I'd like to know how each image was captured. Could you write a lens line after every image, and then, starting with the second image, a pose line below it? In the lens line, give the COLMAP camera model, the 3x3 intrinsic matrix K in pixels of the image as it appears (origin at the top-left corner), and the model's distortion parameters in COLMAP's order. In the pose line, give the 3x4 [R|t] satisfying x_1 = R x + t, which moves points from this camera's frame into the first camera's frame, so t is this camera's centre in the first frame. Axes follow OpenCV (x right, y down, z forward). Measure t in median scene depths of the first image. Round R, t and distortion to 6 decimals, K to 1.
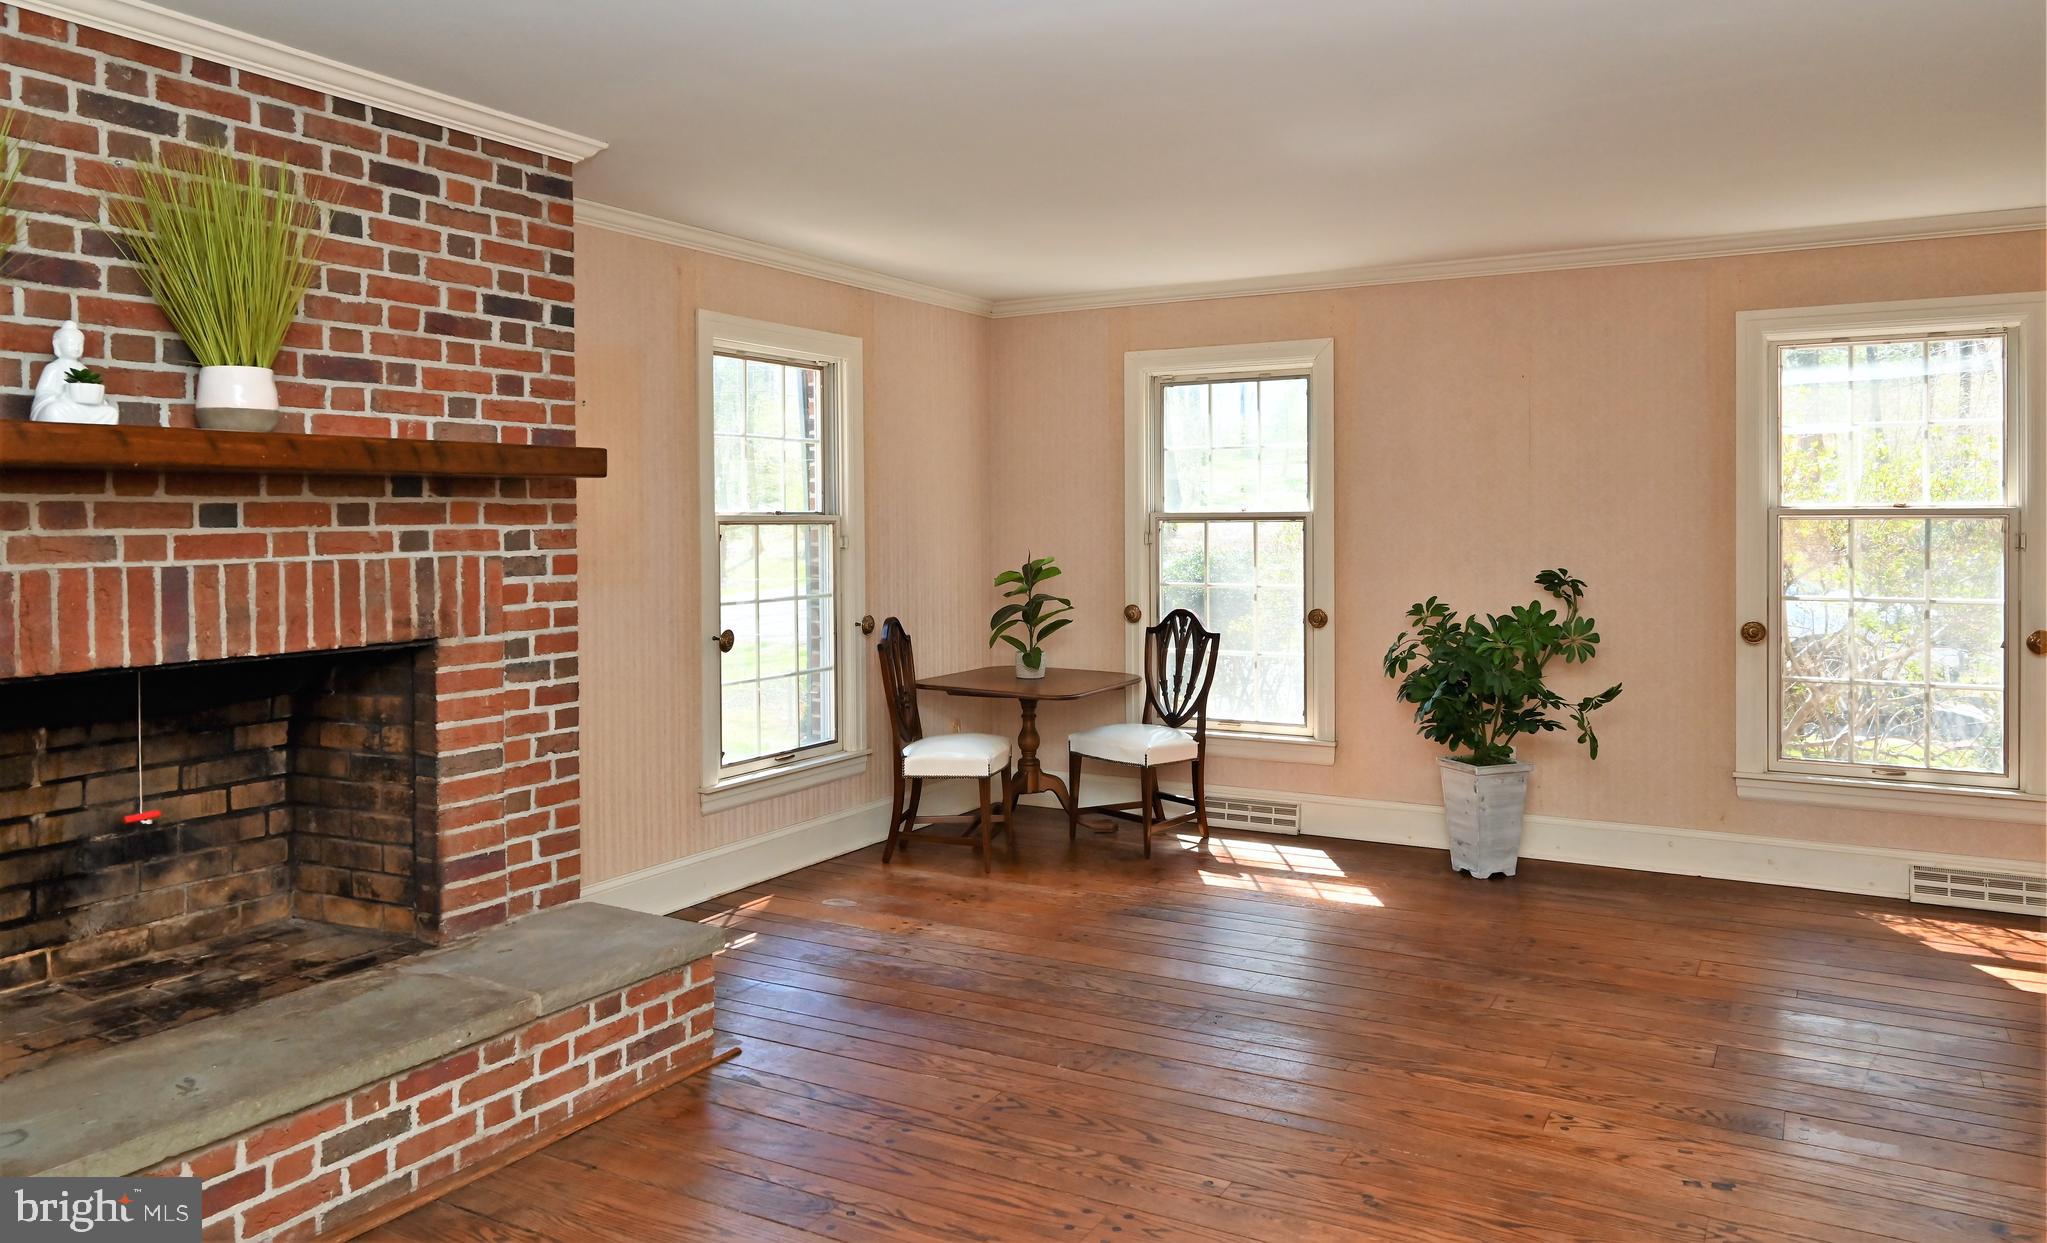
lens RADIAL K [[1434.0, 0, 1026.5], [0, 1434.0, 536.2], [0, 0, 1]] dist [0.003627, 0.001232]
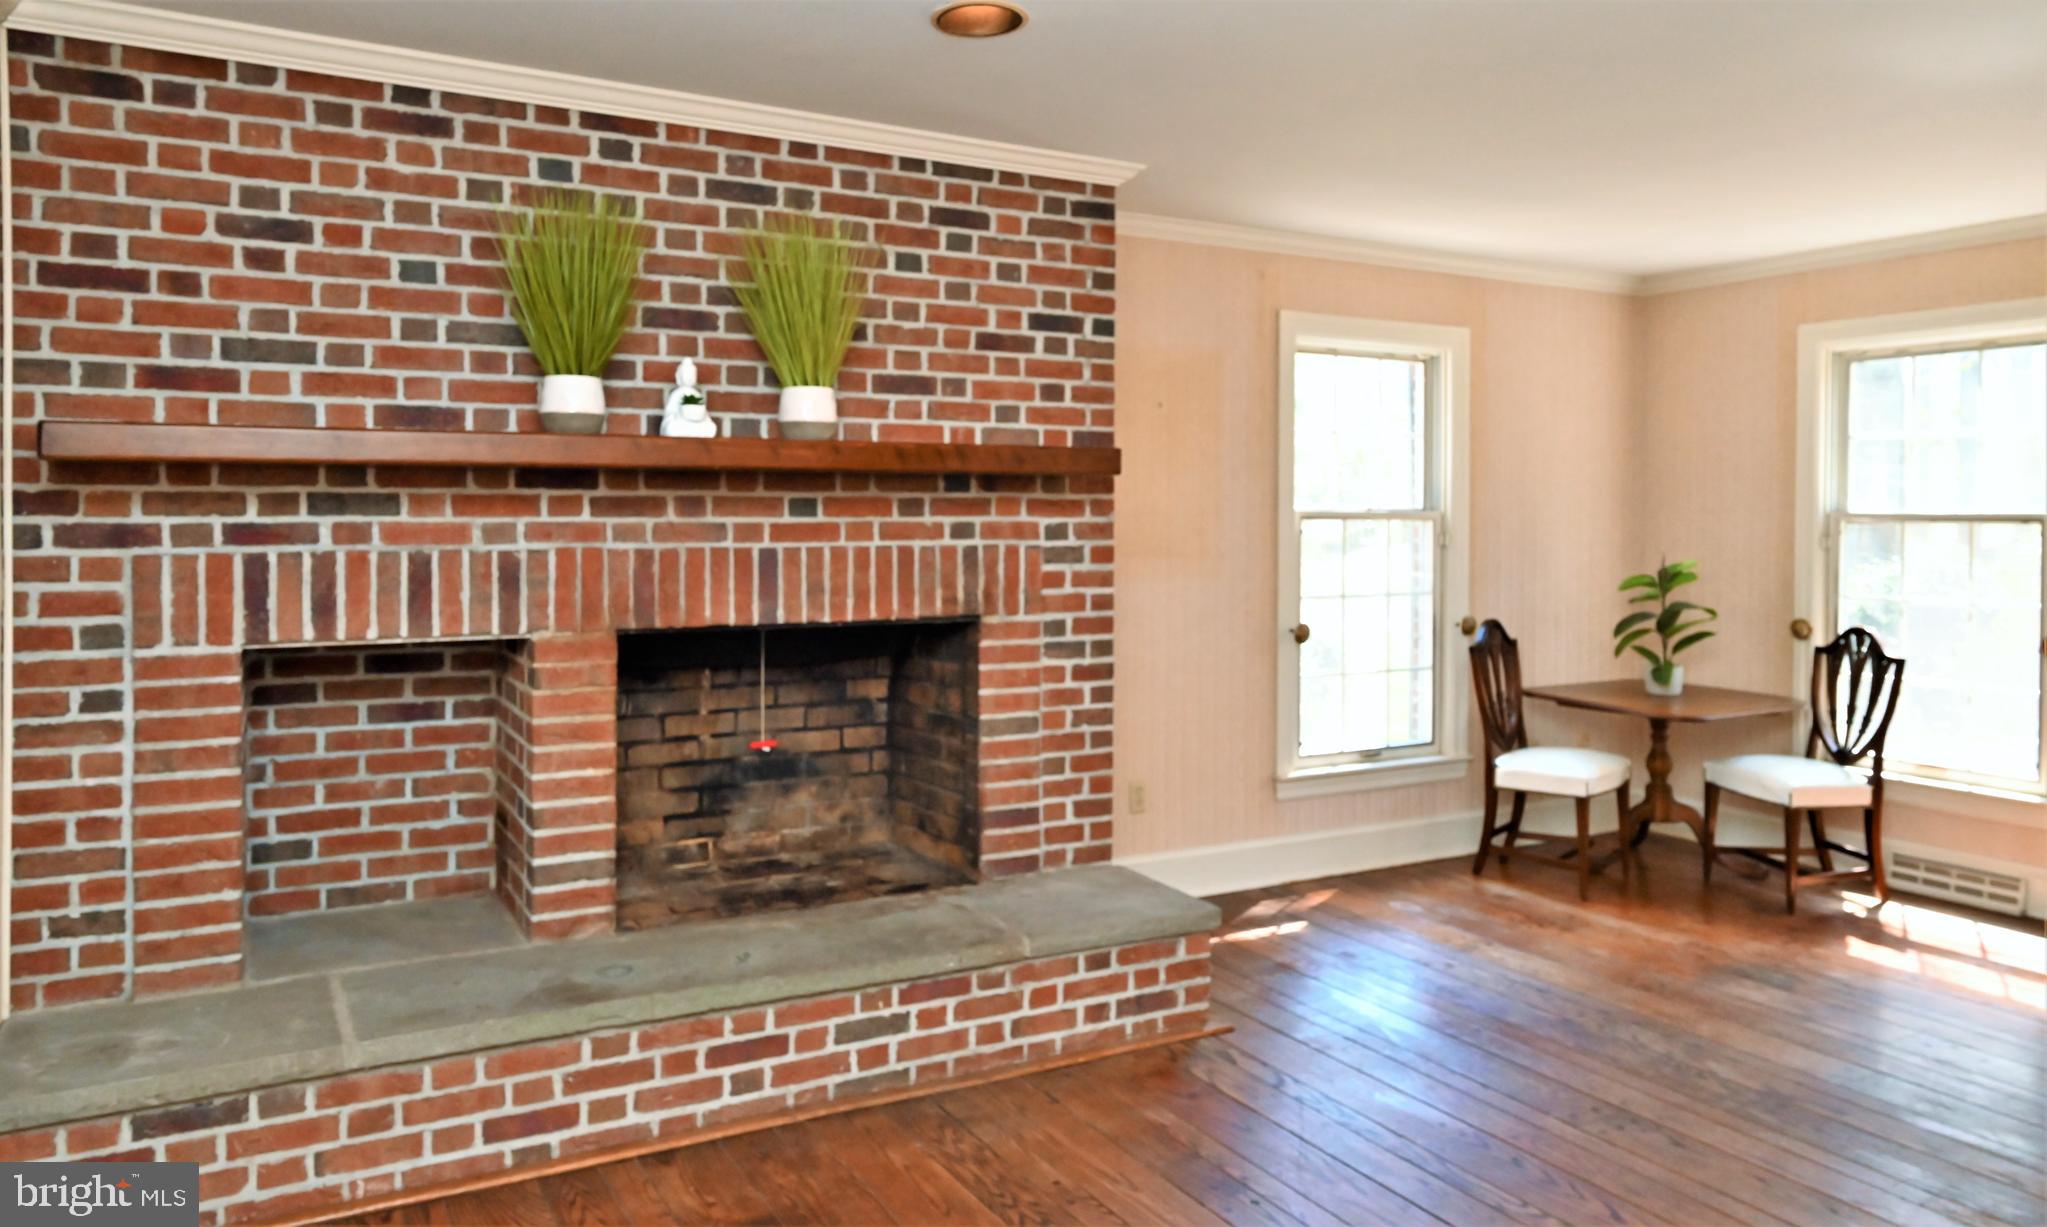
lens RADIAL K [[1417.5, 0, 1014.2], [0, 1417.5, 529.8], [0, 0, 1]] dist [-0.000679, 0.001811]
pose [[0.848336, 0.016589, -0.529198, 0.204362], [-0.016242, 0.999854, 0.005306, -0.003809], [0.529209, 0.004094, 0.848482, 0.048846]]
